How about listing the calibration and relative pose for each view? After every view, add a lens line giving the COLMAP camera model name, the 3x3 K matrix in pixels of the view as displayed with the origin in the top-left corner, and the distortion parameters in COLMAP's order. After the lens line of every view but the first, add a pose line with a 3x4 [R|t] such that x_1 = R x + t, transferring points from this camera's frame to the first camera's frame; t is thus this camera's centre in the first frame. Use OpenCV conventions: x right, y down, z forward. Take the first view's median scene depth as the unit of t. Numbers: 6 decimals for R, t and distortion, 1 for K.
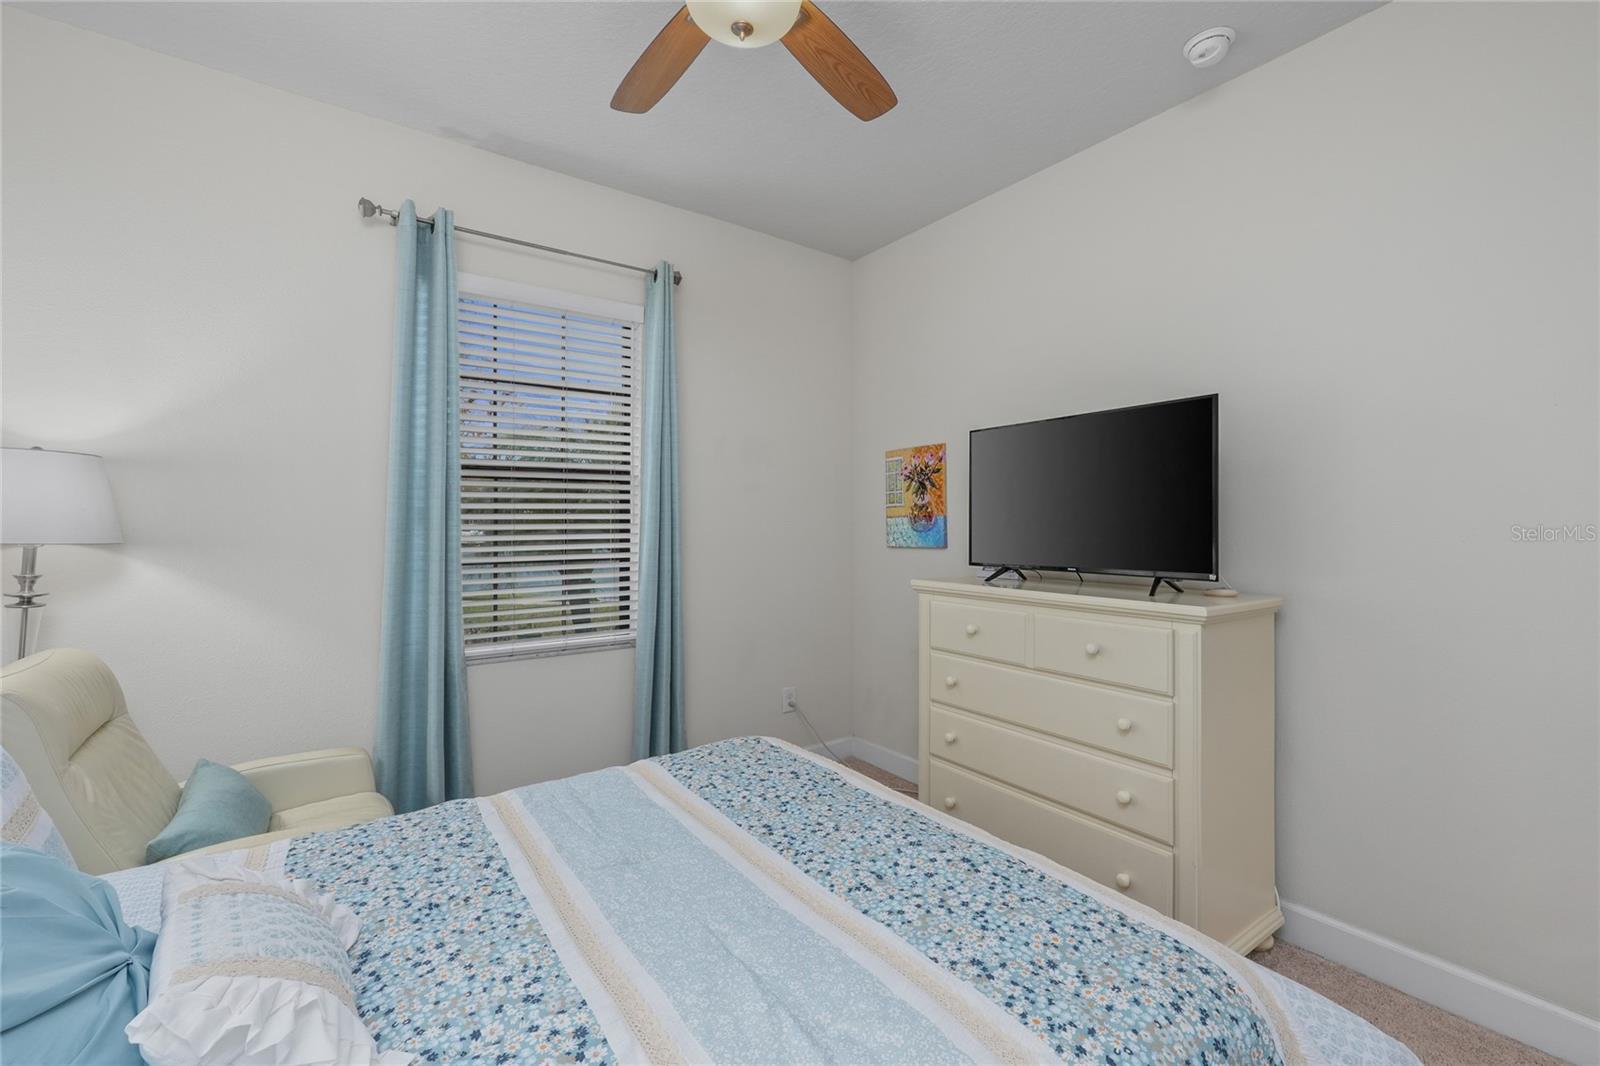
lens RADIAL K [[668.7, 0, 799.4], [0, 668.7, 506.4], [0, 0, 1]] dist [-0.014712, 0.000345]
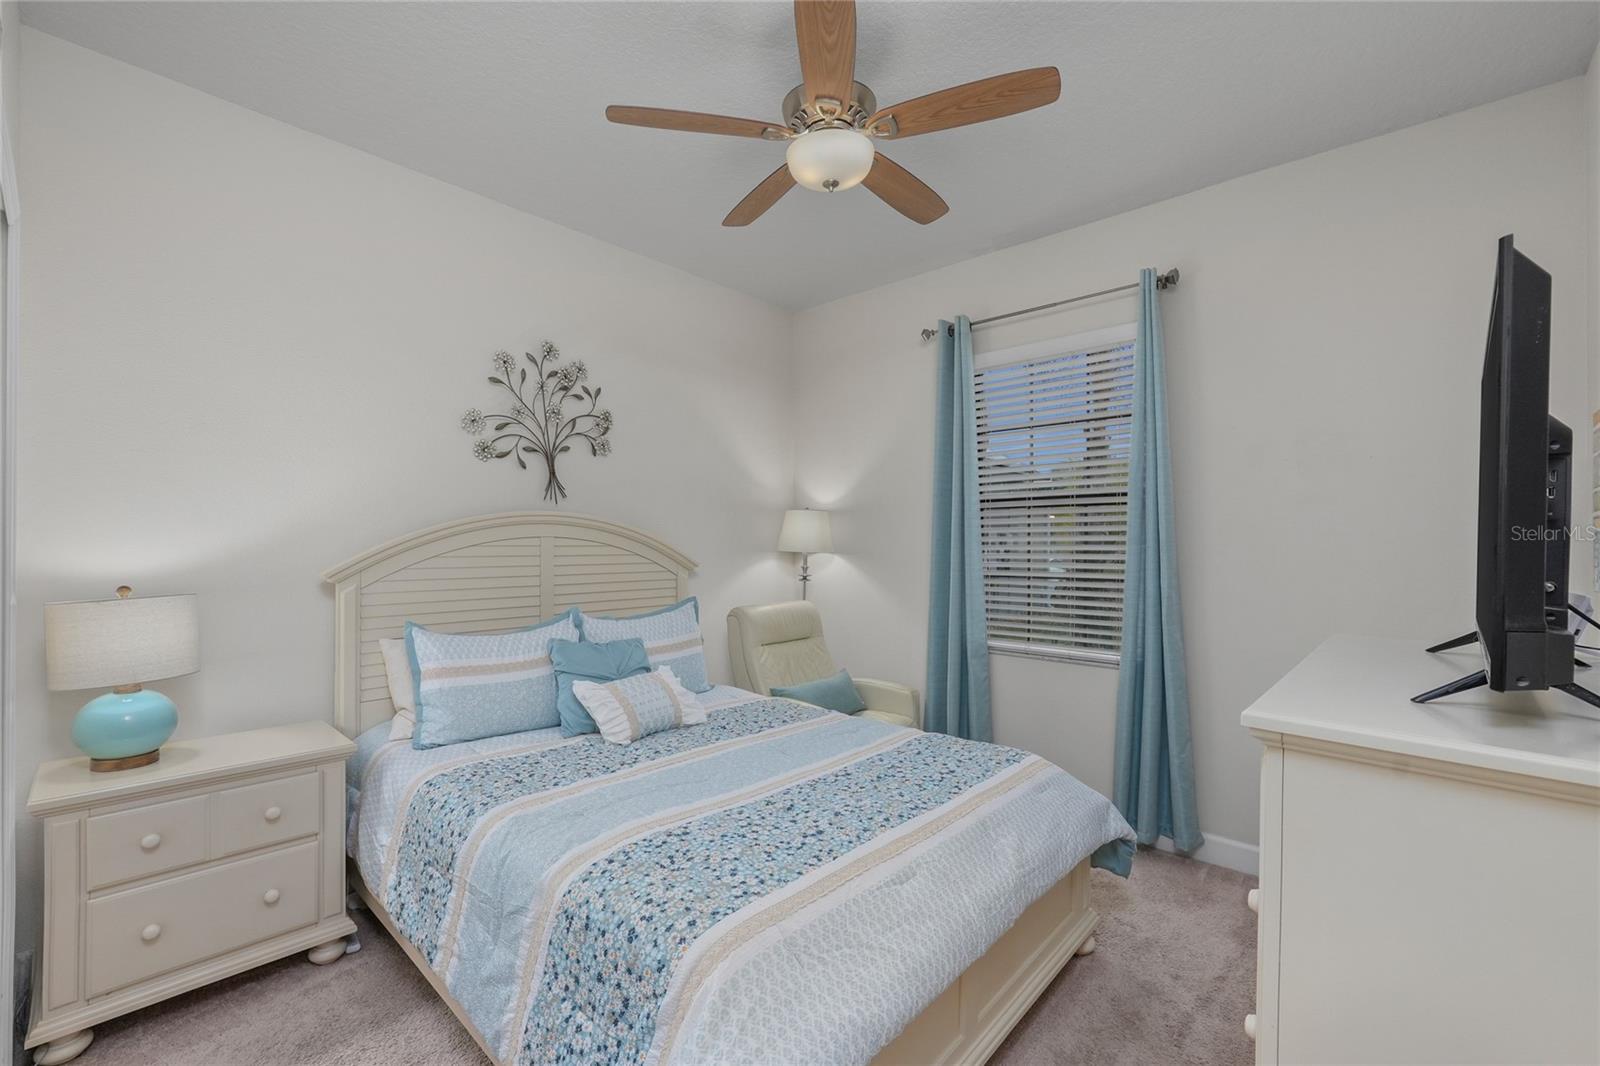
lens RADIAL K [[666.5, 0, 800.0], [0, 666.5, 533.0], [0, 0, 1]] dist [-0.023941, -0.000069]
pose [[0.208797, -0.009531, -0.977912, 1.223713], [0.018443, 0.999813, -0.005806, 0.008064], [0.977785, -0.016824, 0.208934, 0.640521]]
